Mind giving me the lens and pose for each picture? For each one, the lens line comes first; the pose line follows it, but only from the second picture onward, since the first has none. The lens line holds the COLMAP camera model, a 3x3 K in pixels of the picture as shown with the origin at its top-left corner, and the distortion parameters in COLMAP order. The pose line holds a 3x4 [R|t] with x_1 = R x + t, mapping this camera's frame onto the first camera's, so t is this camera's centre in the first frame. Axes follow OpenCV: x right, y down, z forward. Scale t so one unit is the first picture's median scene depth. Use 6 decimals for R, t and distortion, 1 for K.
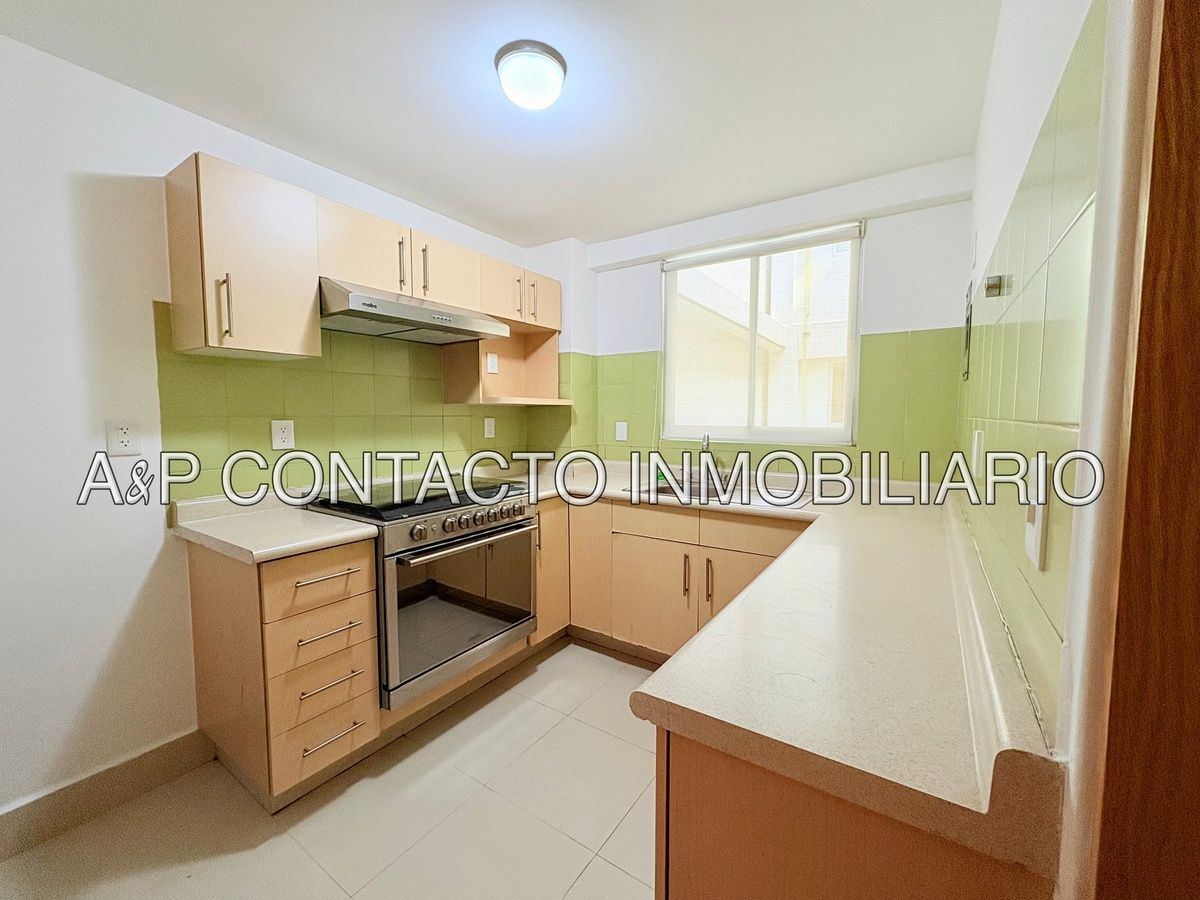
lens RADIAL K [[480.4, 0, 600.6], [0, 480.4, 448.2], [0, 0, 1]] dist [0.000585, 0.000324]
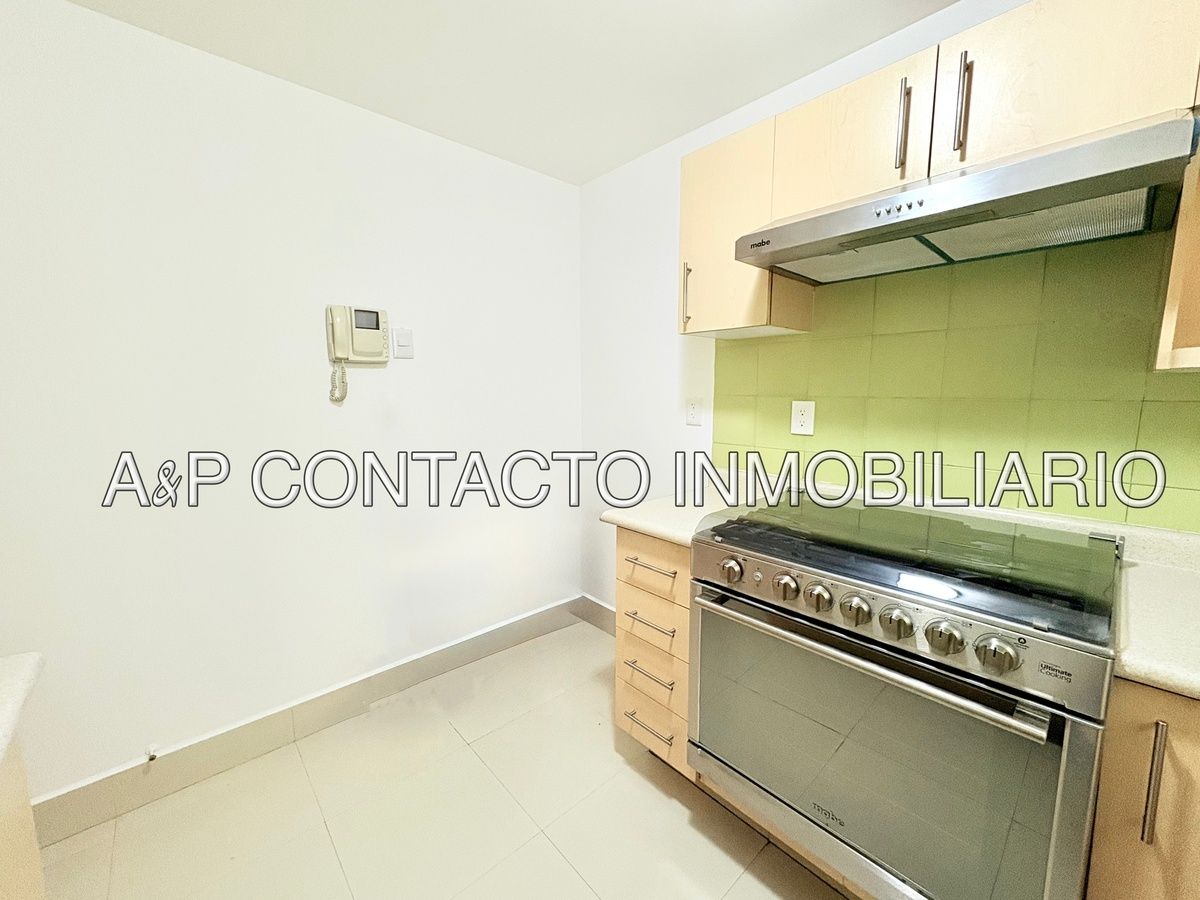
lens RADIAL K [[480.4, 0, 600.6], [0, 480.4, 448.2], [0, 0, 1]] dist [0.000585, 0.000324]
pose [[-0.238316, 0.120038, -0.963741, 0.324186], [-0.059370, 0.988676, 0.137824, -0.085033], [0.969371, 0.090063, -0.228491, 1.007434]]
